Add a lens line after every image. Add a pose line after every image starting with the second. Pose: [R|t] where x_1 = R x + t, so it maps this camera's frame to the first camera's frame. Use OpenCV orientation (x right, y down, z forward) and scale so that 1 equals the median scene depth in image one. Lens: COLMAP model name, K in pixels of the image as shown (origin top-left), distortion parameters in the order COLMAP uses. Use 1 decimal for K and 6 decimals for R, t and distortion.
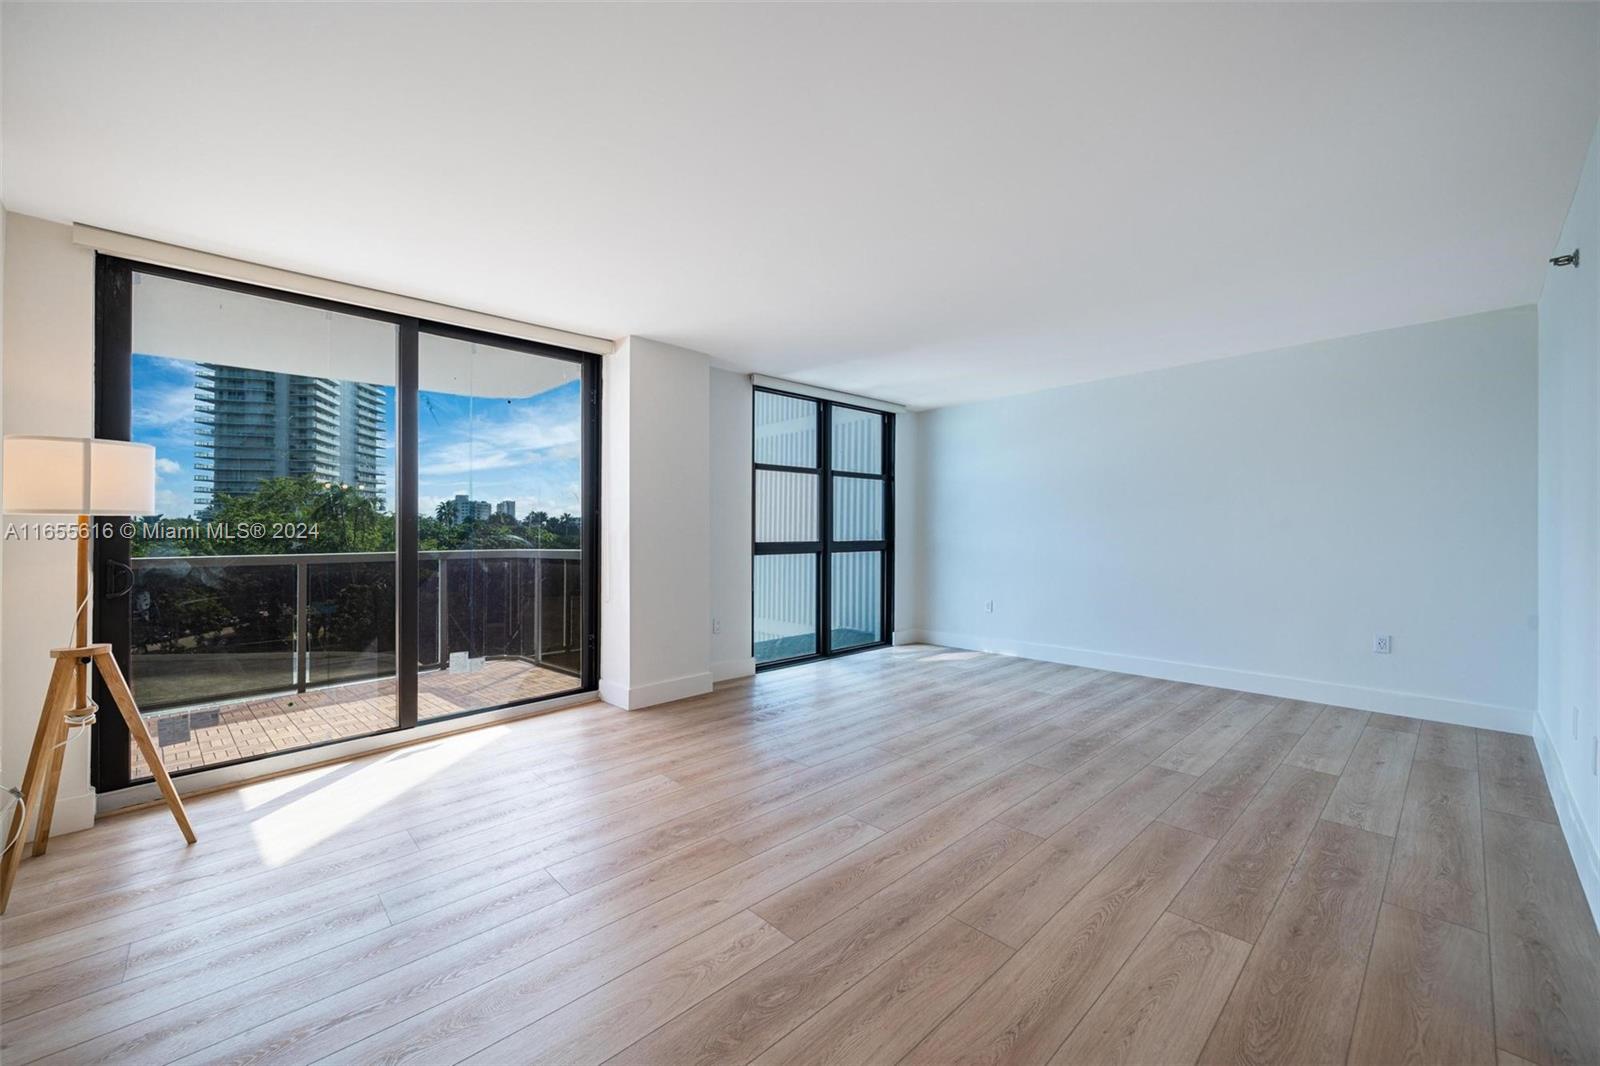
lens RADIAL K [[640.2, 0, 800.1], [0, 640.2, 532.0], [0, 0, 1]] dist [-0.003933, 0.000280]
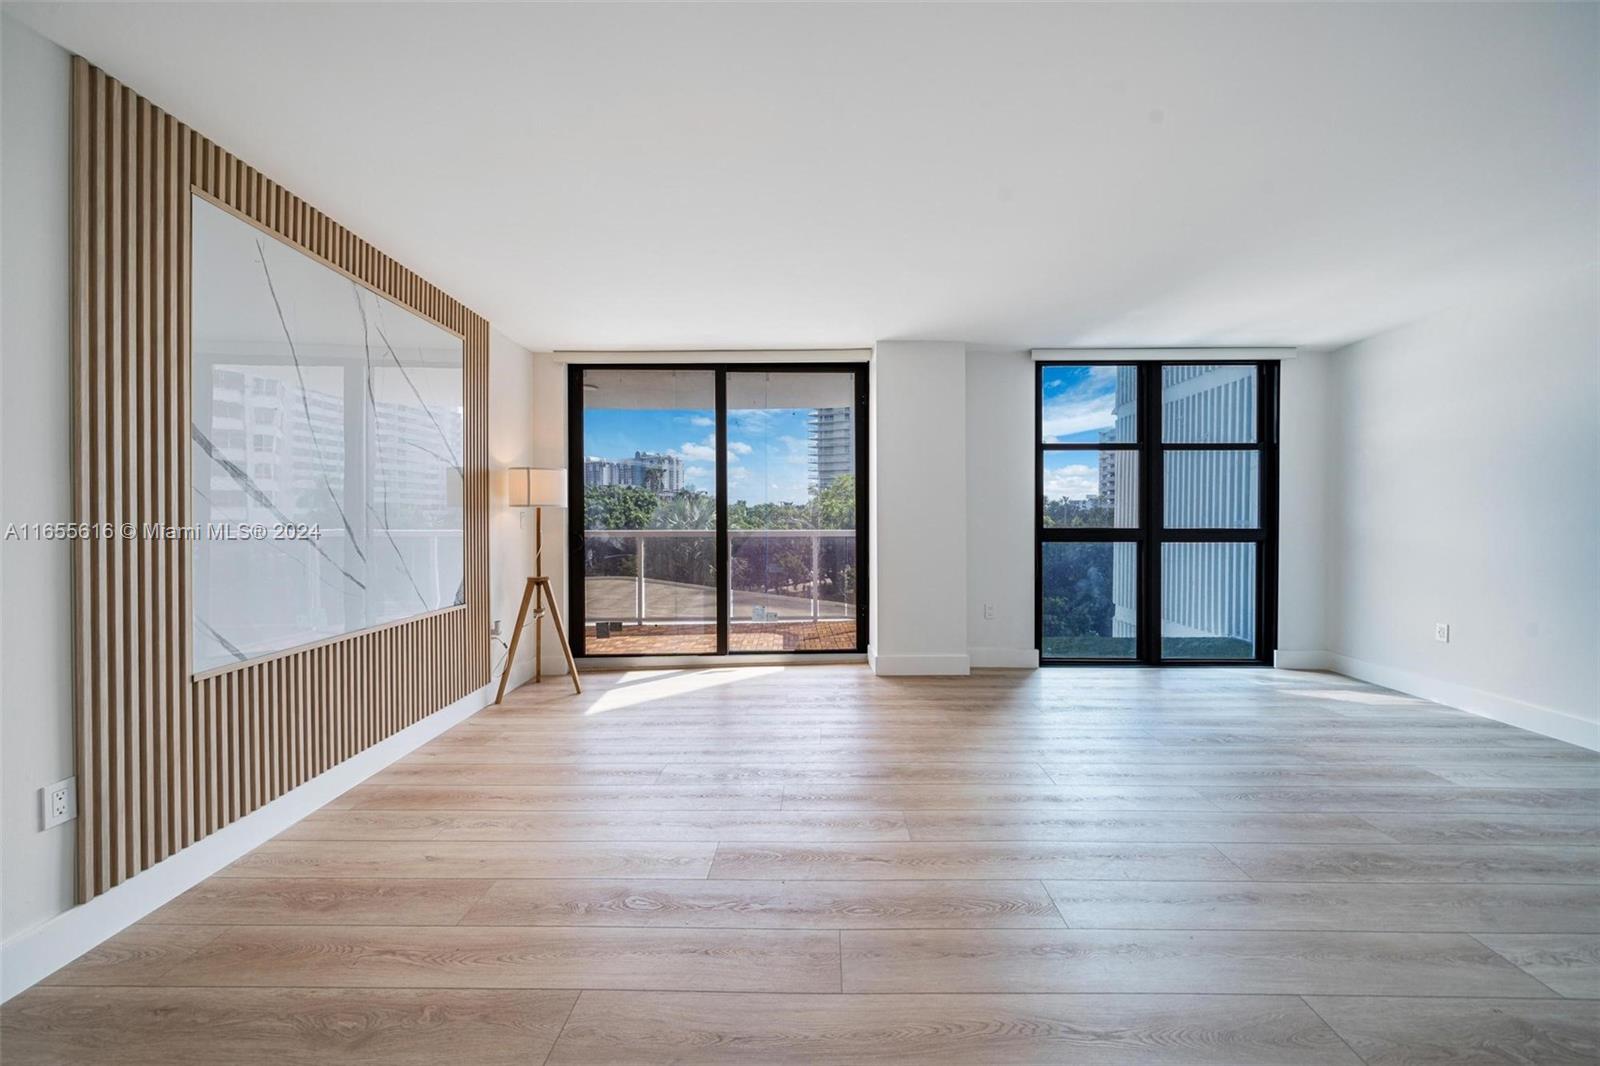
lens RADIAL K [[599.7, 0, 804.5], [0, 599.7, 517.6], [0, 0, 1]] dist [-0.002397, 0.000737]
pose [[0.708864, 0.006476, -0.705316, 0.357341], [-0.003068, 0.999977, 0.006098, -0.004171], [0.705339, -0.002159, 0.708867, 0.150992]]
